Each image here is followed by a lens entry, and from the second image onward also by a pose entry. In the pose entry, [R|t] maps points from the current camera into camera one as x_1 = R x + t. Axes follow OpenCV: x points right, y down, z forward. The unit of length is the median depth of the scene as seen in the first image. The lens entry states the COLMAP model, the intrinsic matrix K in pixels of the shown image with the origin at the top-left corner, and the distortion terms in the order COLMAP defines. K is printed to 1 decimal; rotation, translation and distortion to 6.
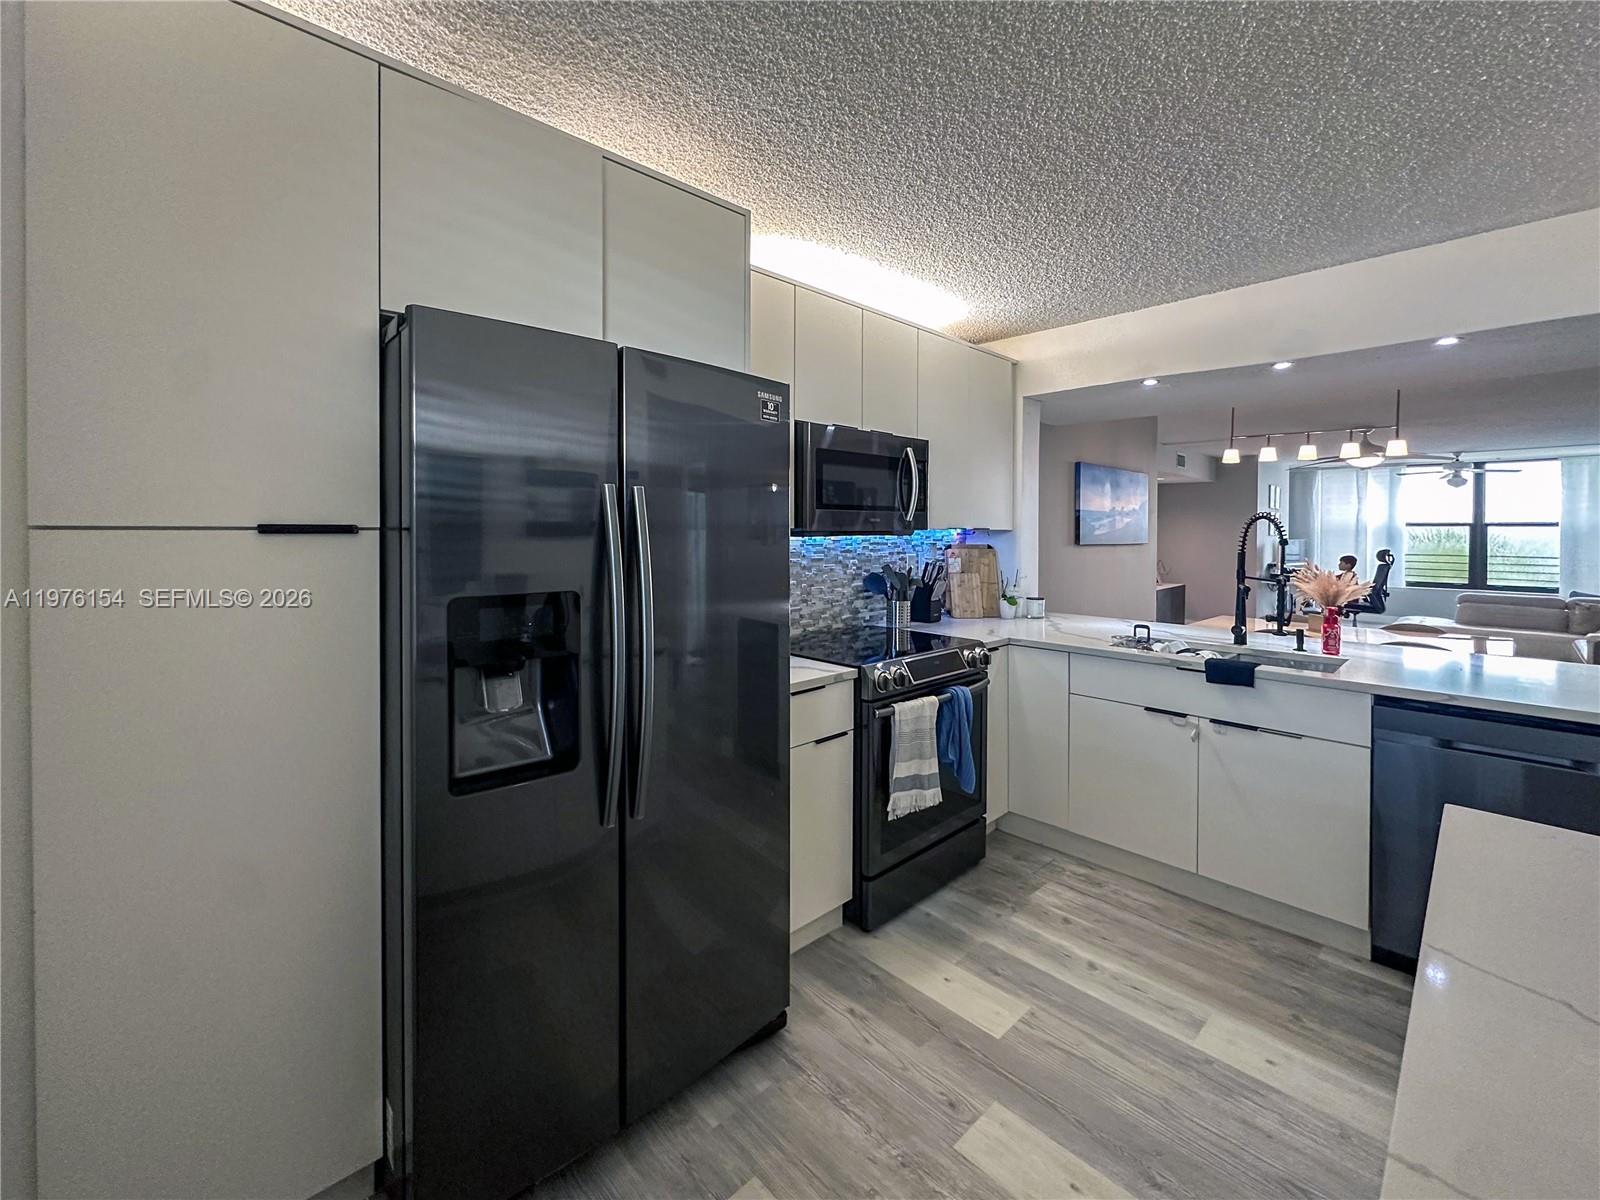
lens RADIAL K [[675.2, 0, 805.1], [0, 675.2, 531.9], [0, 0, 1]] dist [-0.001521, -0.000250]
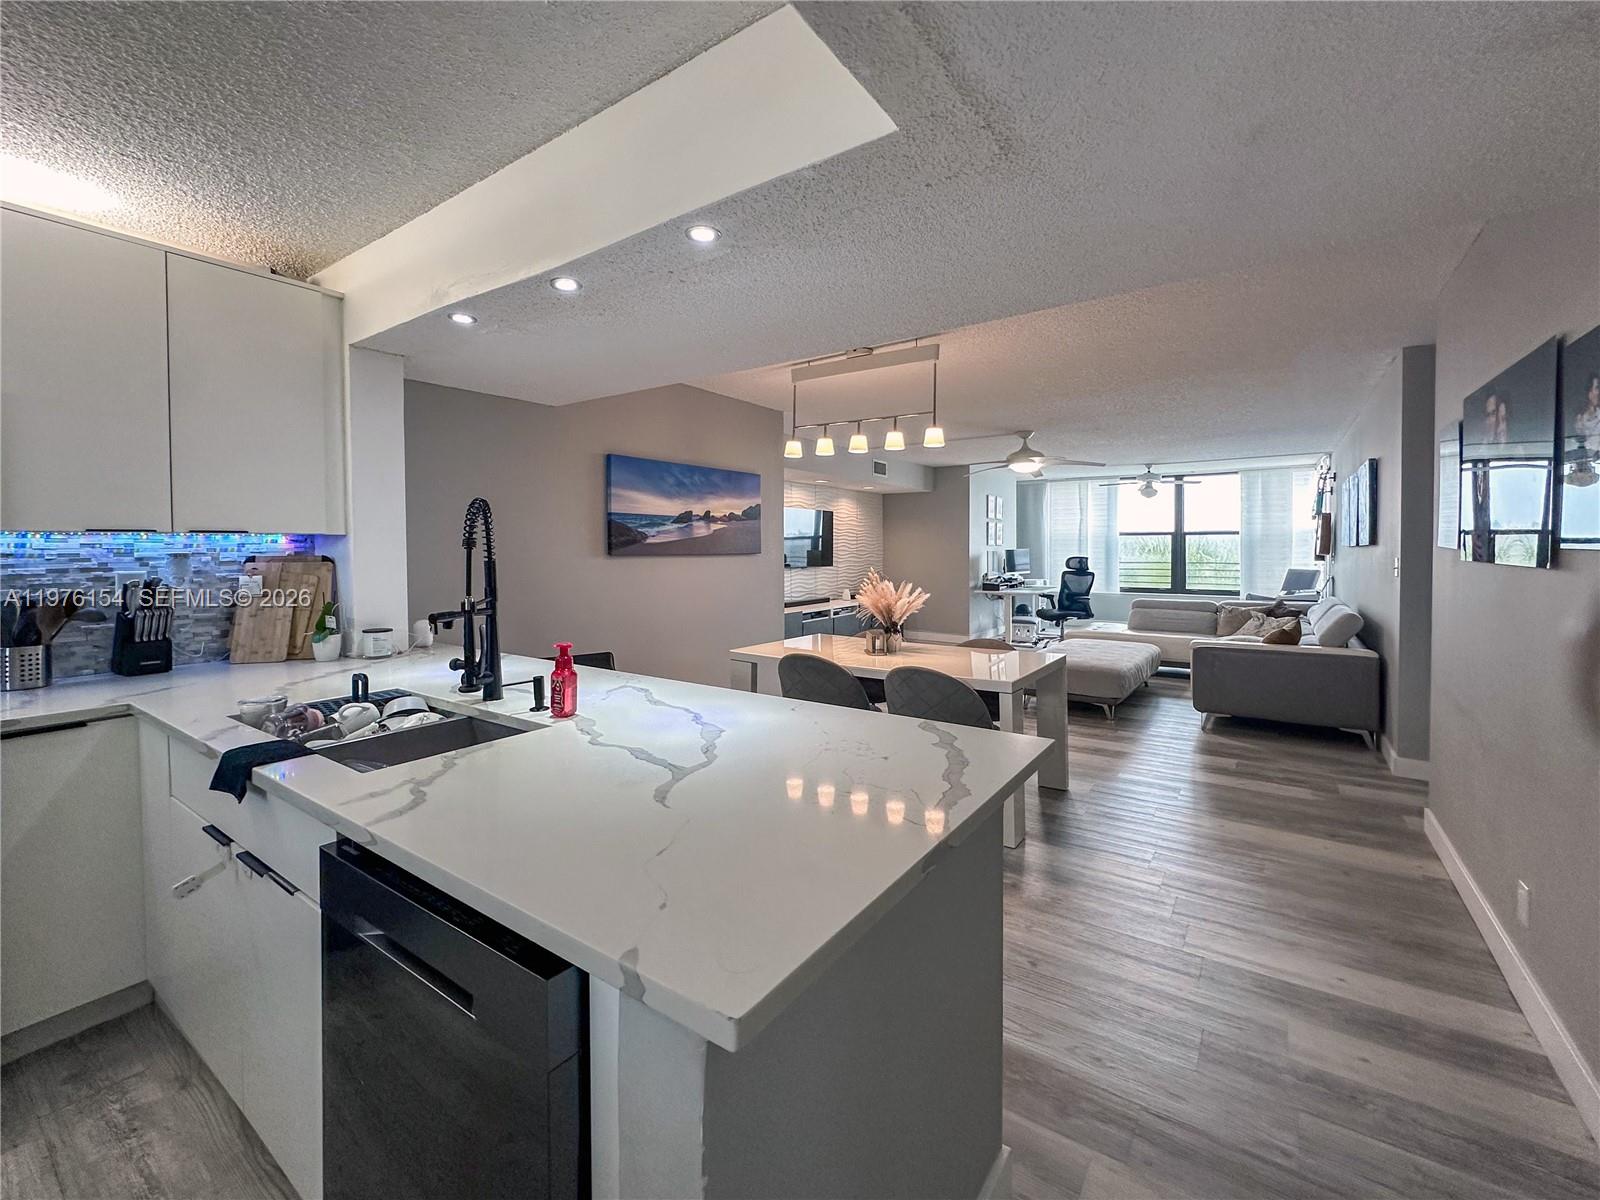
lens RADIAL K [[659.7, 0, 754.7], [0, 659.7, 557.9], [0, 0, 1]] dist [-0.000277, 0.000027]
pose [[0.987406, -0.013095, 0.157663, 0.173711], [0.010743, 0.999818, 0.015759, 0.004360], [-0.157841, -0.013866, 0.987367, 0.070568]]
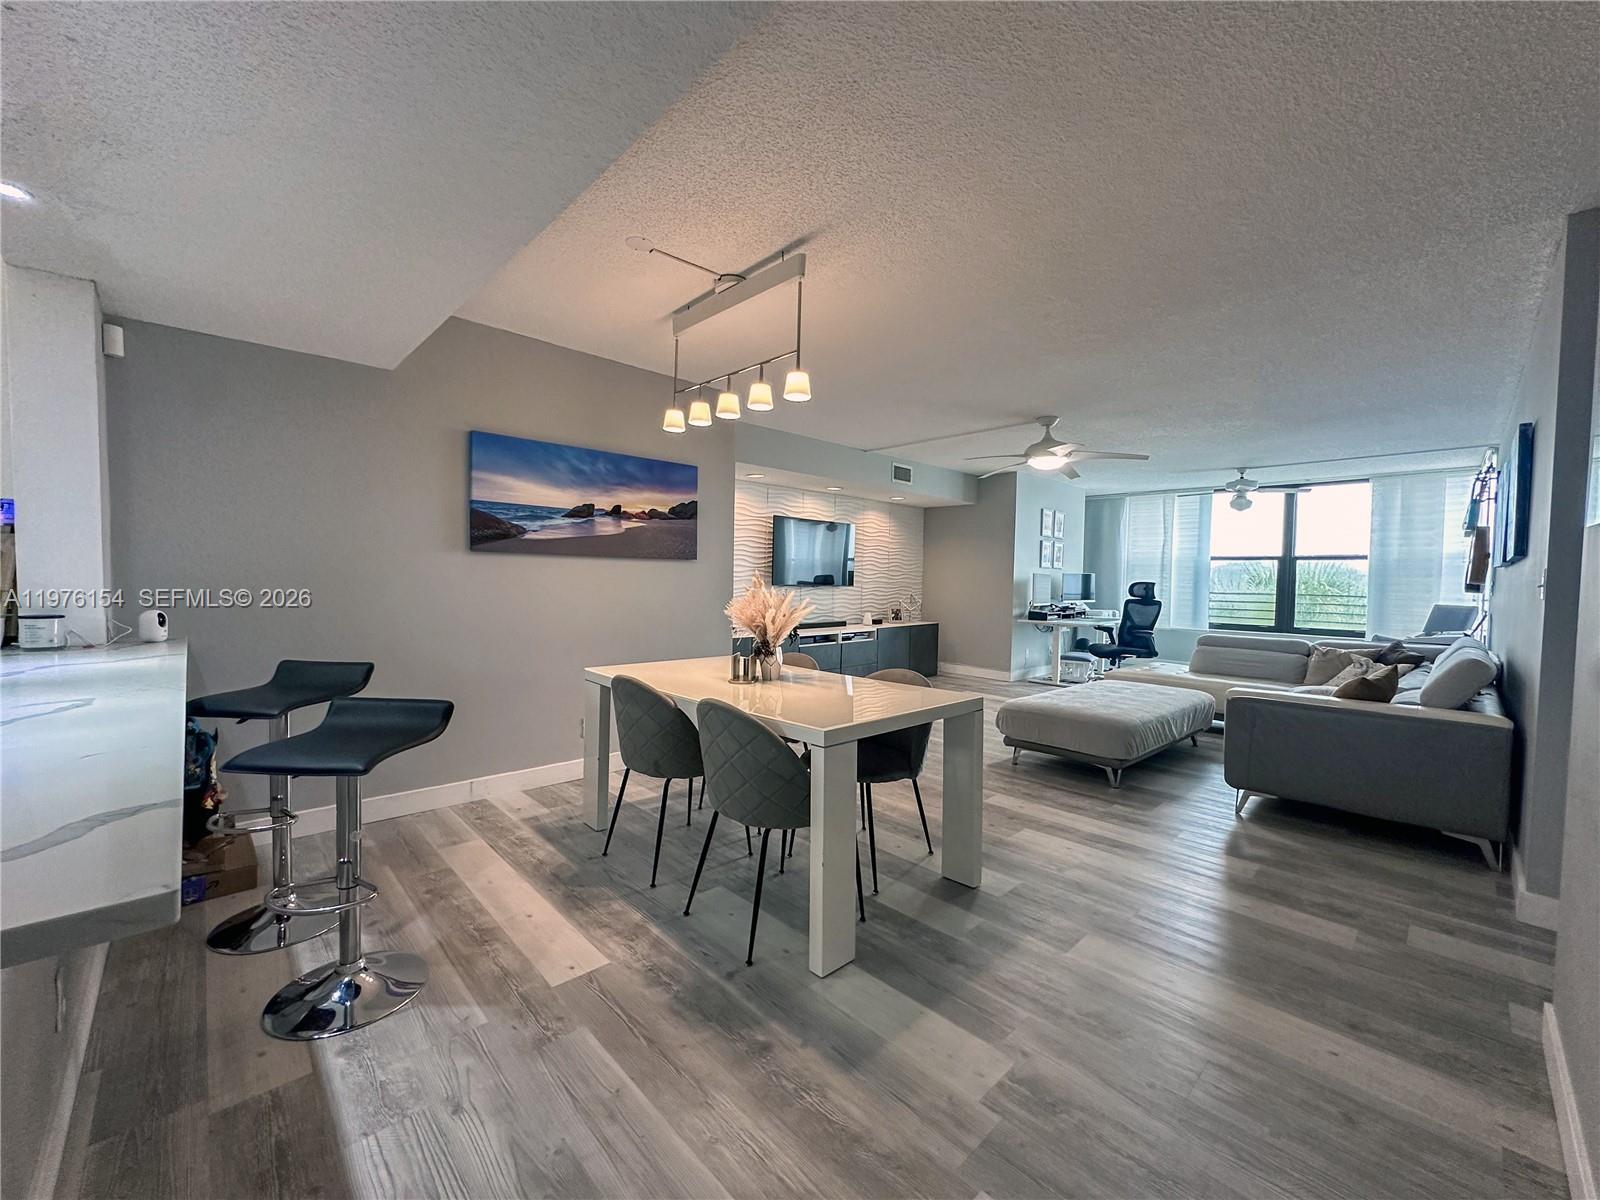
lens RADIAL K [[632.2, 0, 800.0], [0, 632.2, 600.0], [0, 0, 1]] dist [-0.000374, -0.000061]
pose [[0.999869, 0.016142, -0.001456, 0.396568], [-0.016090, 0.999395, 0.030843, 0.029350], [0.001953, -0.030815, 0.999523, 0.197018]]
